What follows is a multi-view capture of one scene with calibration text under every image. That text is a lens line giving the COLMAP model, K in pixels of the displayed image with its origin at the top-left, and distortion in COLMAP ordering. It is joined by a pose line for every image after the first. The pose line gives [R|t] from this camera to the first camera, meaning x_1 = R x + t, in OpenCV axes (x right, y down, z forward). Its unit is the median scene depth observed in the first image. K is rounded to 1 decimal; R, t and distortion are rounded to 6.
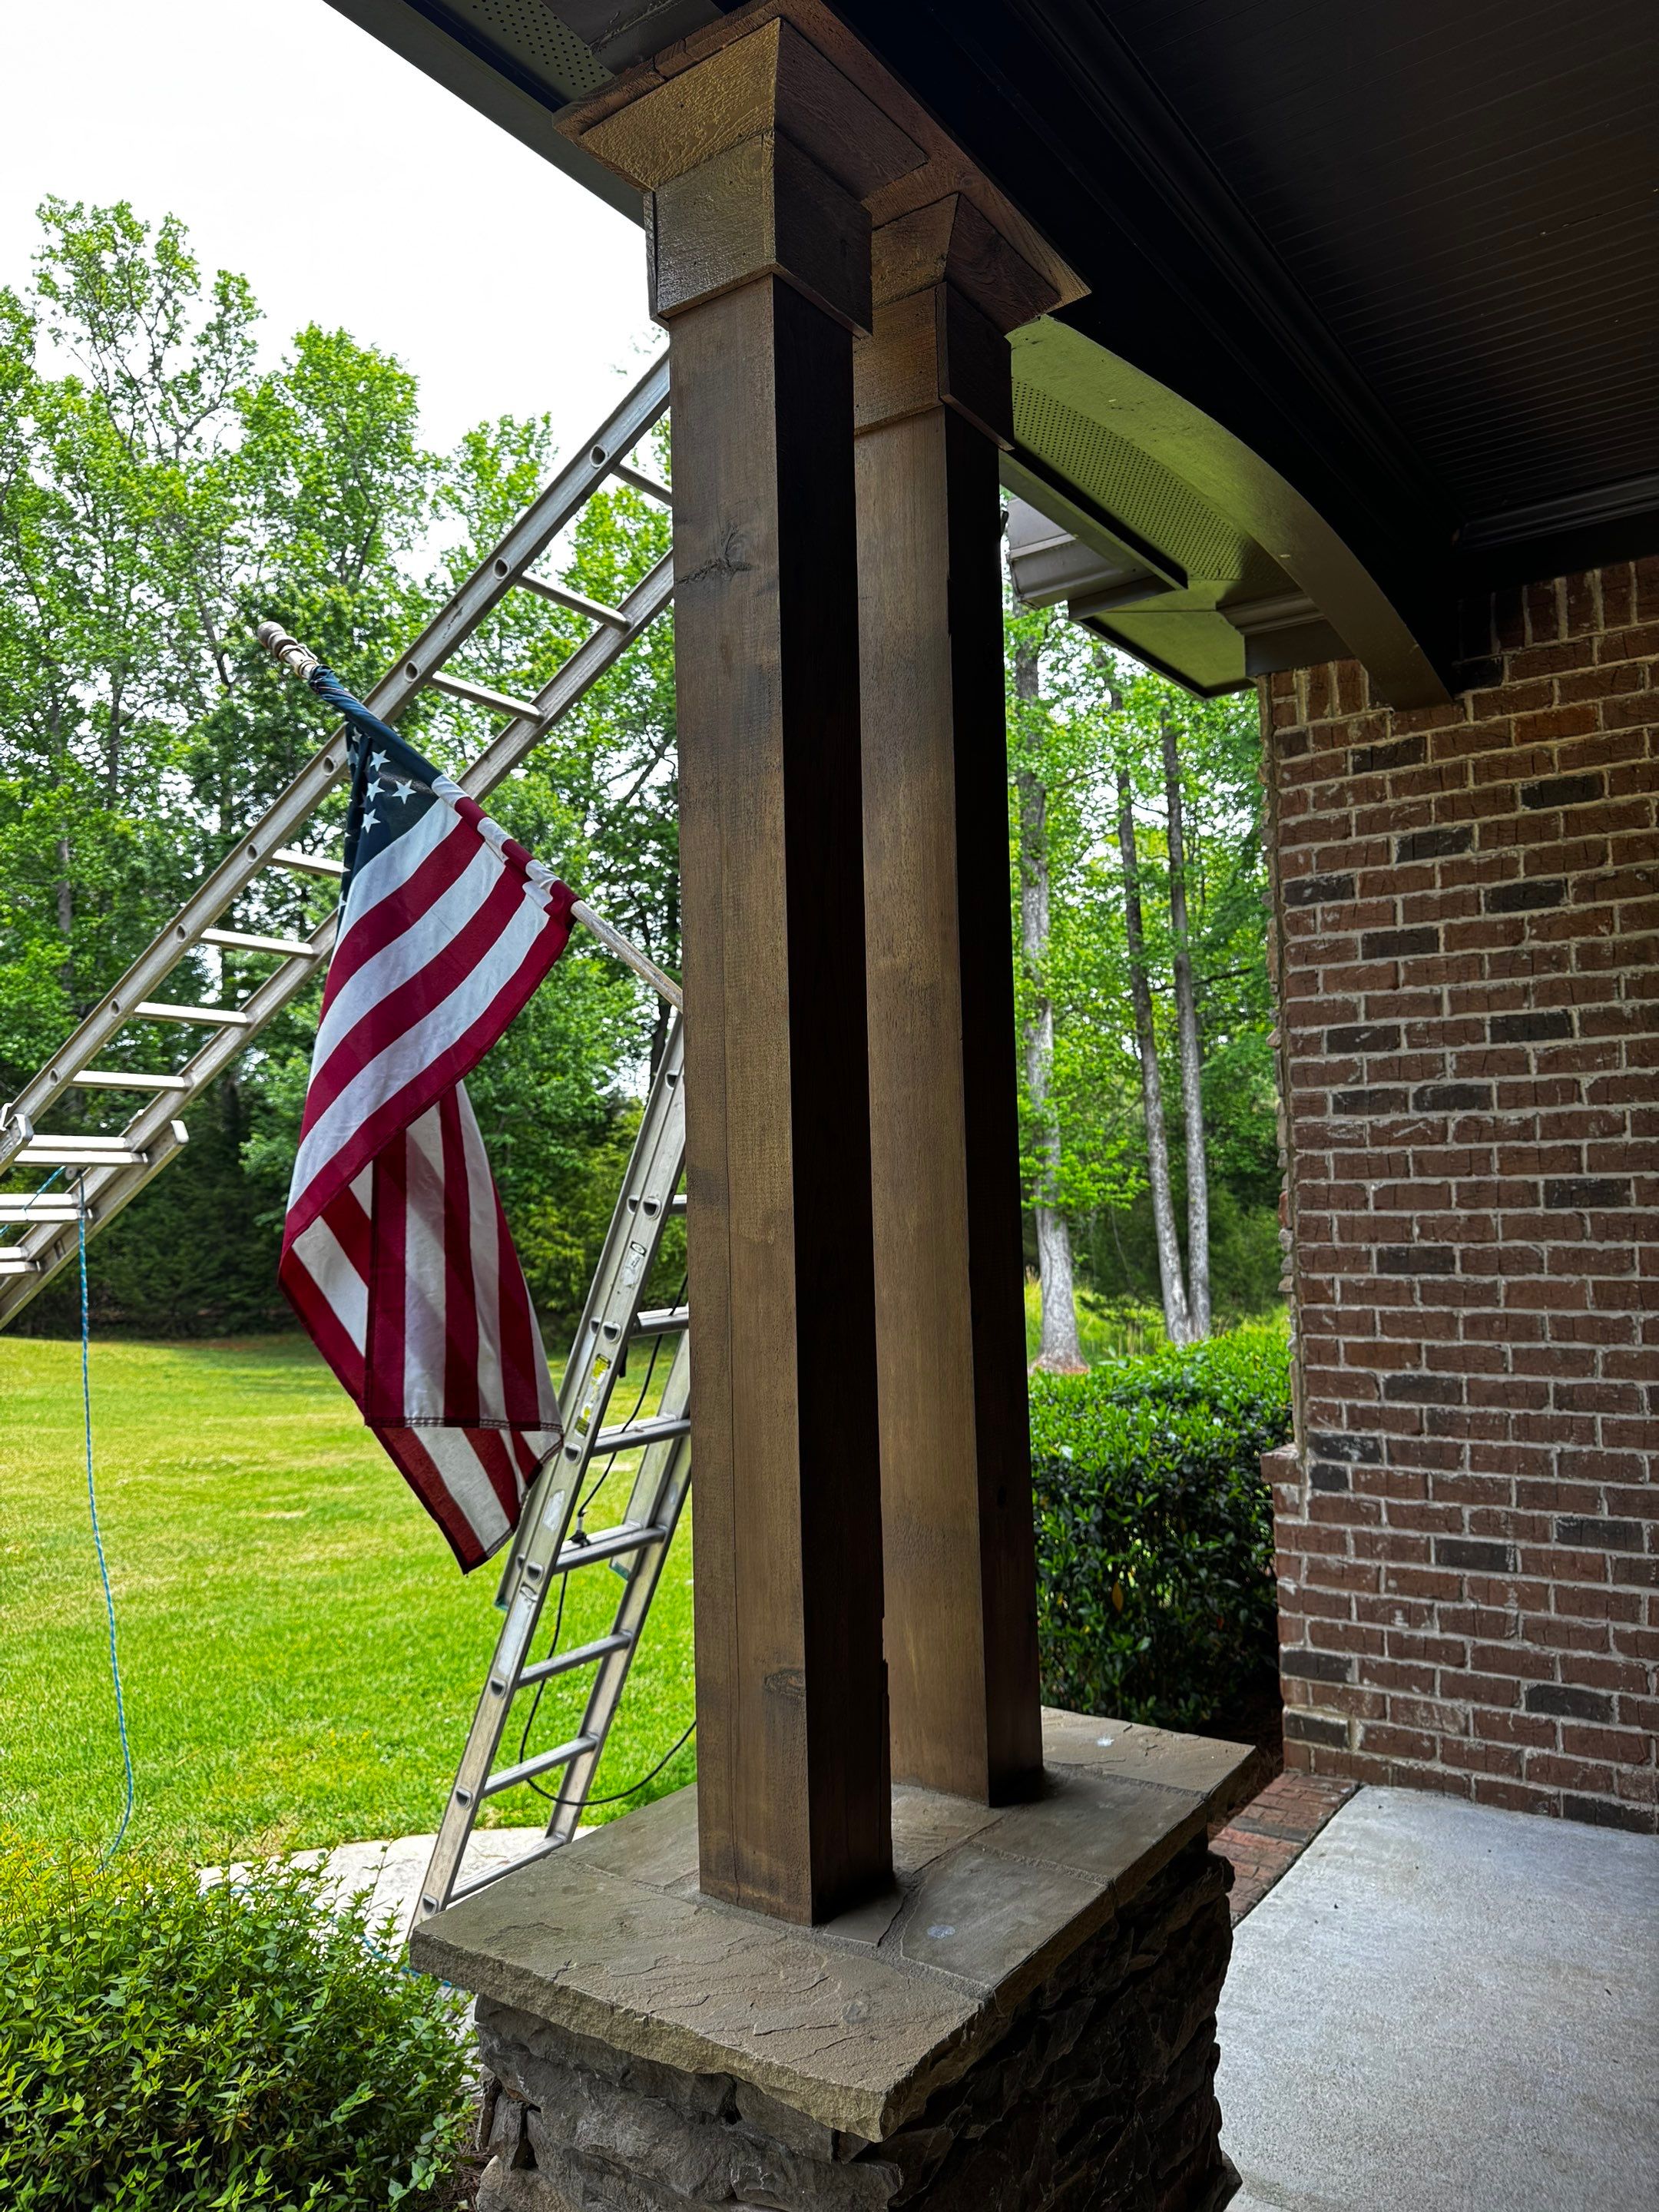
lens RADIAL K [[1575.3, 0, 834.5], [0, 1575.3, 1103.3], [0, 0, 1]] dist [0.033085, -0.045389]
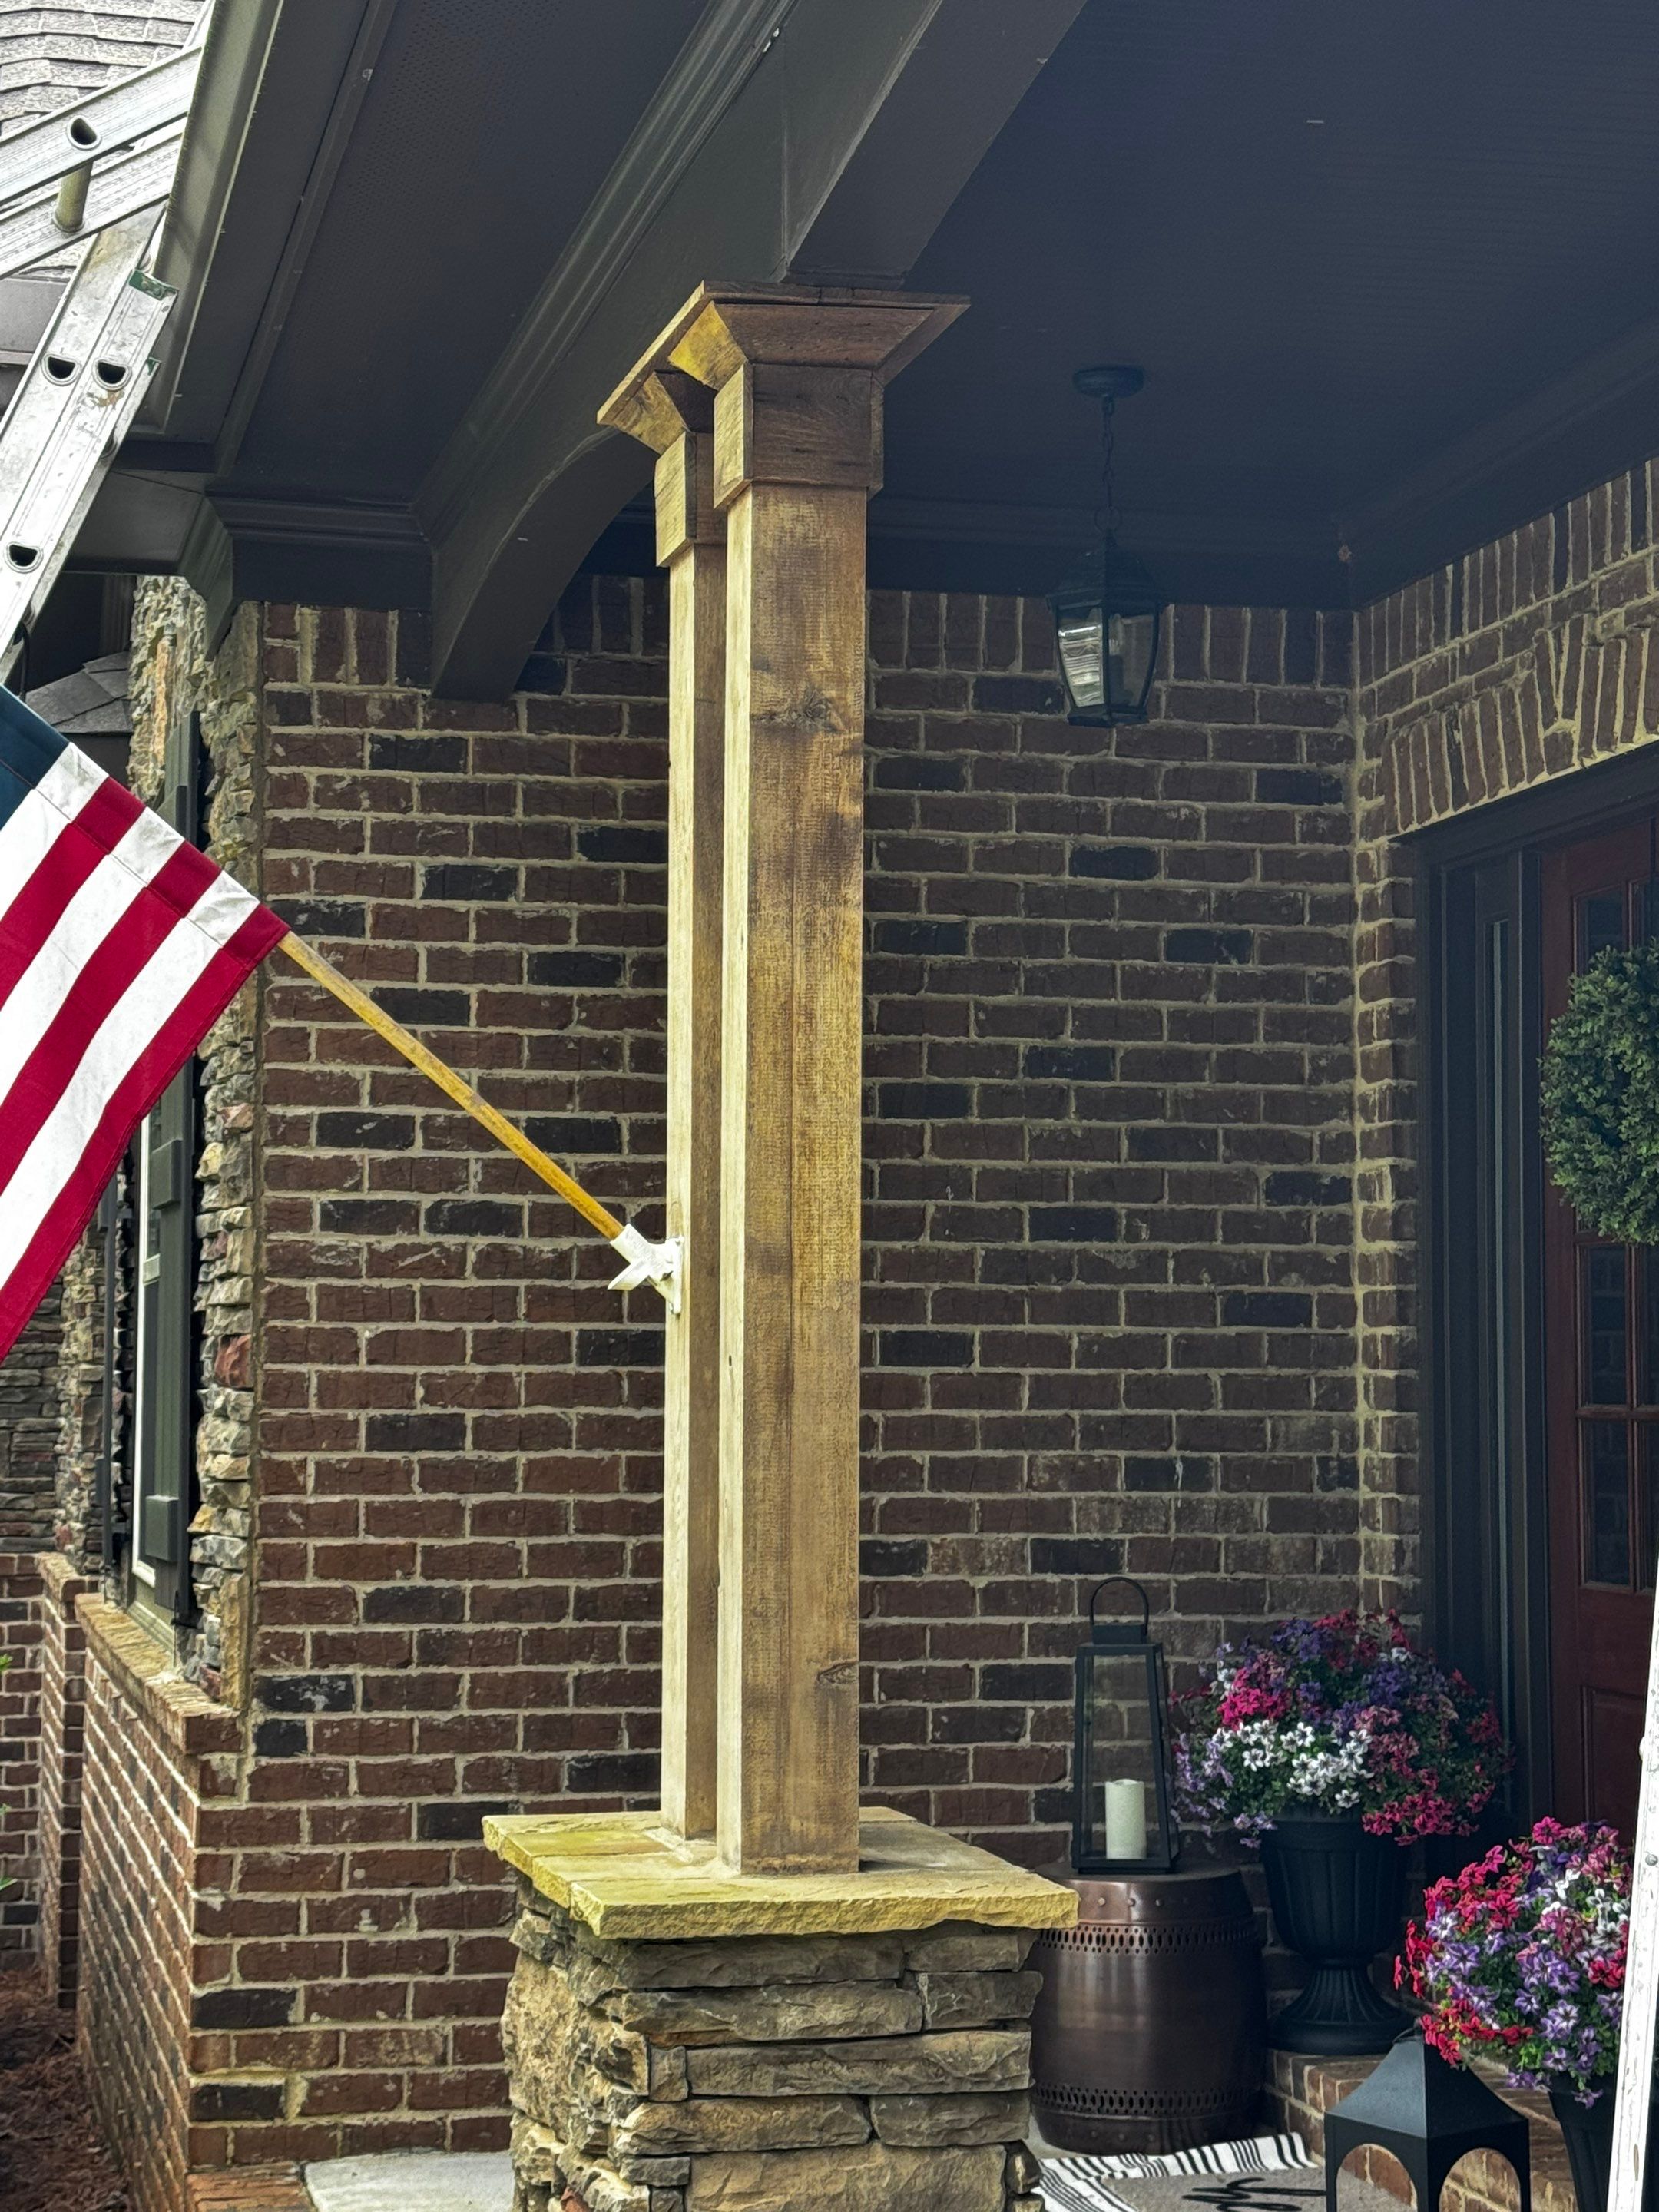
lens RADIAL K [[3863.3, 0, 813.0], [0, 3863.3, 1105.3], [0, 0, 1]] dist [0.168600, 0.000000]
pose [[0.670315, 0.086874, 0.736974, -0.874737], [-0.061462, 0.996211, -0.061530, 0.046776], [-0.739527, -0.004052, 0.673115, -0.372644]]
